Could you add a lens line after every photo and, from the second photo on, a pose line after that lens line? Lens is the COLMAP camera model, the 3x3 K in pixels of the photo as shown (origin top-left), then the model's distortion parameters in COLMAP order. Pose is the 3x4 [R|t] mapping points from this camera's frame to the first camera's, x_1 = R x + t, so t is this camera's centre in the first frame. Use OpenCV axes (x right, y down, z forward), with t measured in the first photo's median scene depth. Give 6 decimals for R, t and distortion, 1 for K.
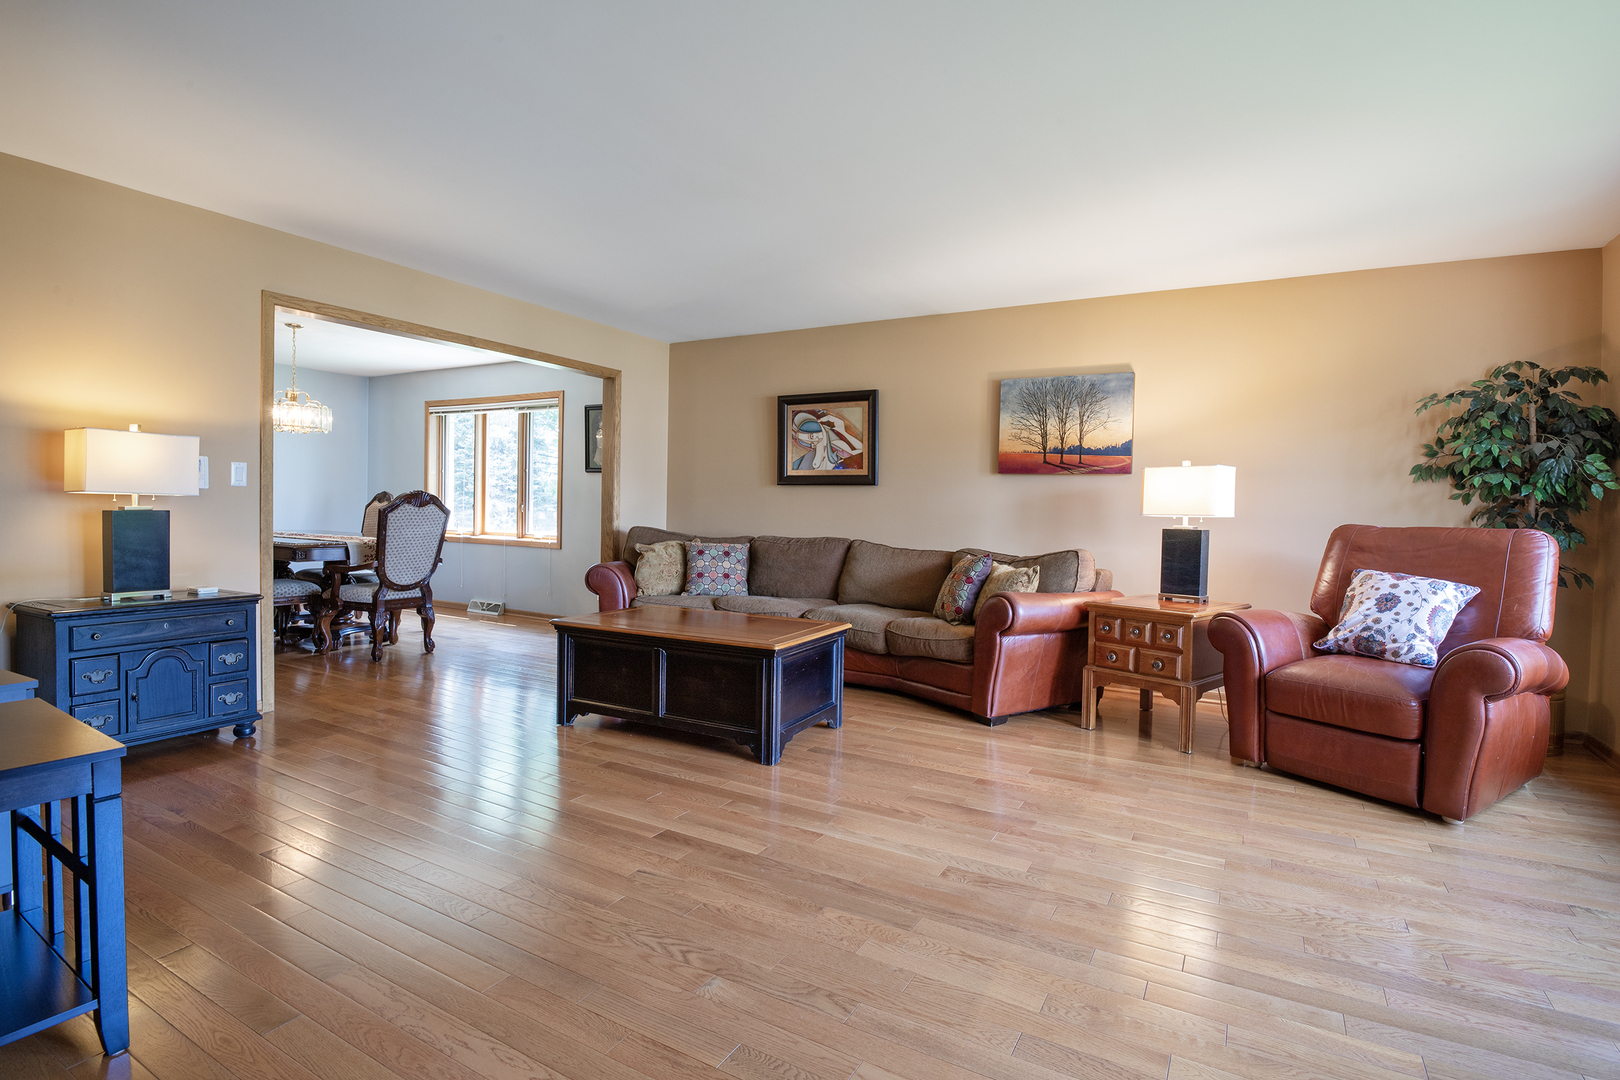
lens RADIAL K [[794.9, 0, 808.9], [0, 794.9, 526.5], [0, 0, 1]] dist [-0.003791, -0.000500]
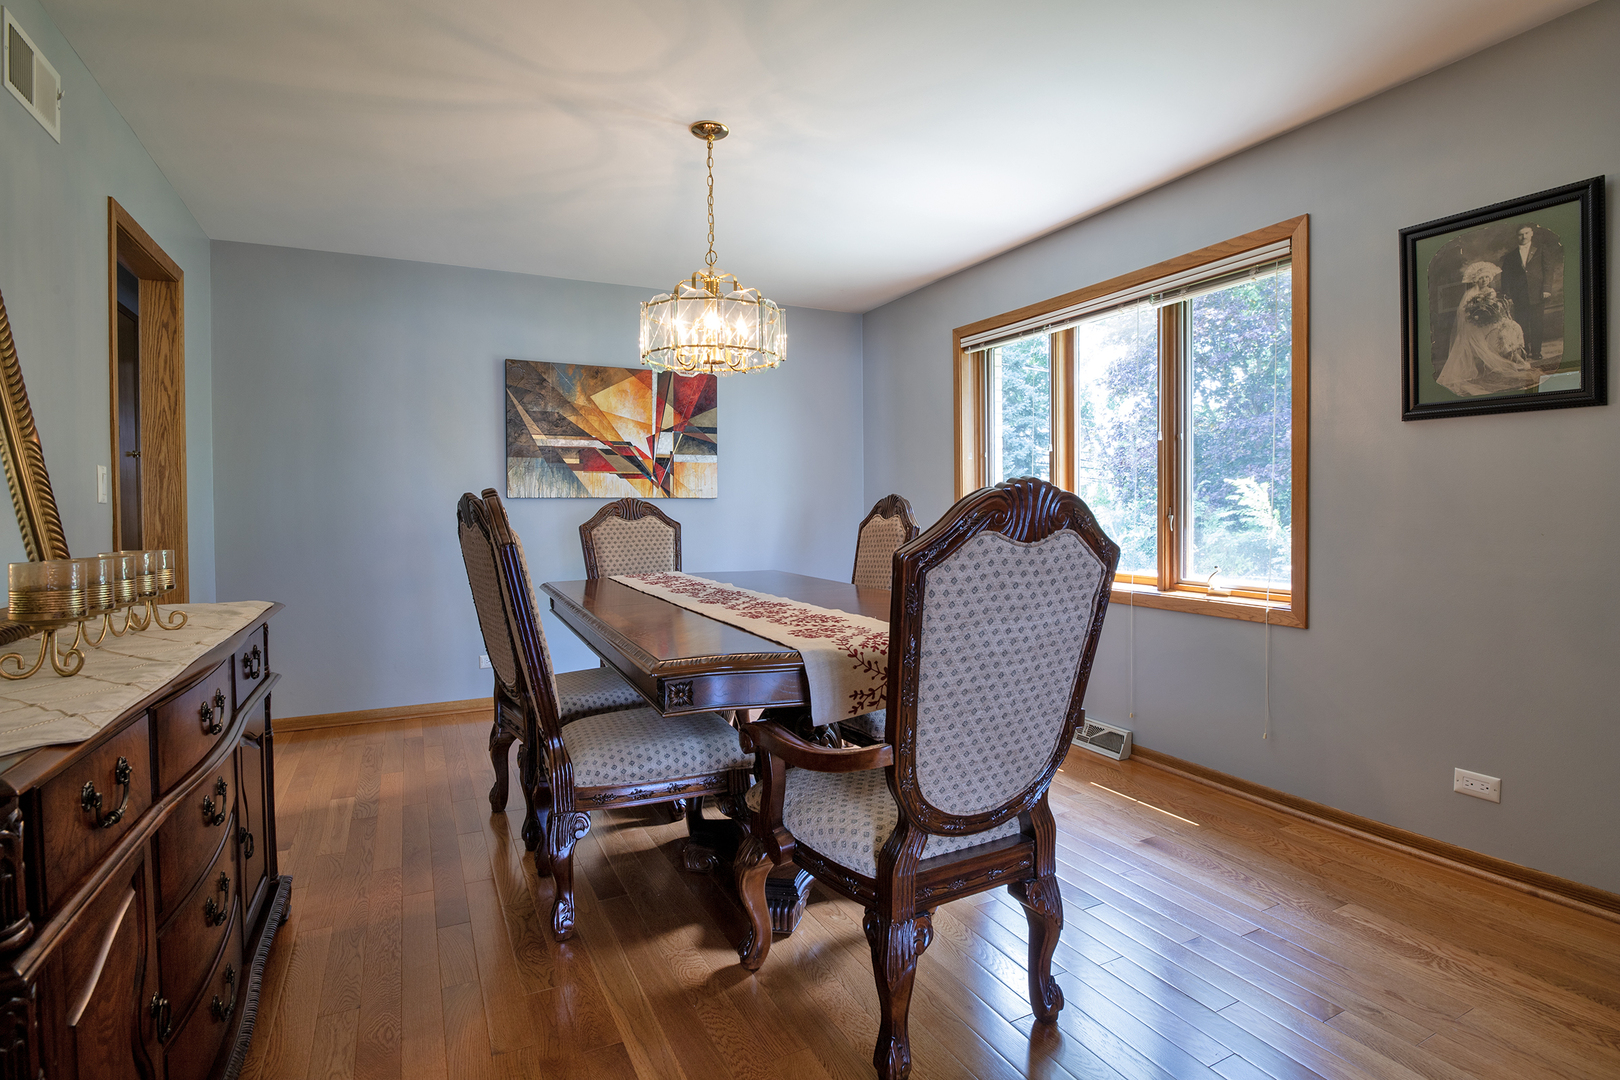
lens RADIAL K [[794.9, 0, 811.5], [0, 794.9, 529.2], [0, 0, 1]] dist [-0.003791, -0.000500]
pose [[0.837424, -0.014305, -0.546367, -0.390180], [0.014241, 0.999889, -0.004352, -0.027134], [0.546369, -0.004137, 0.837535, 0.709439]]
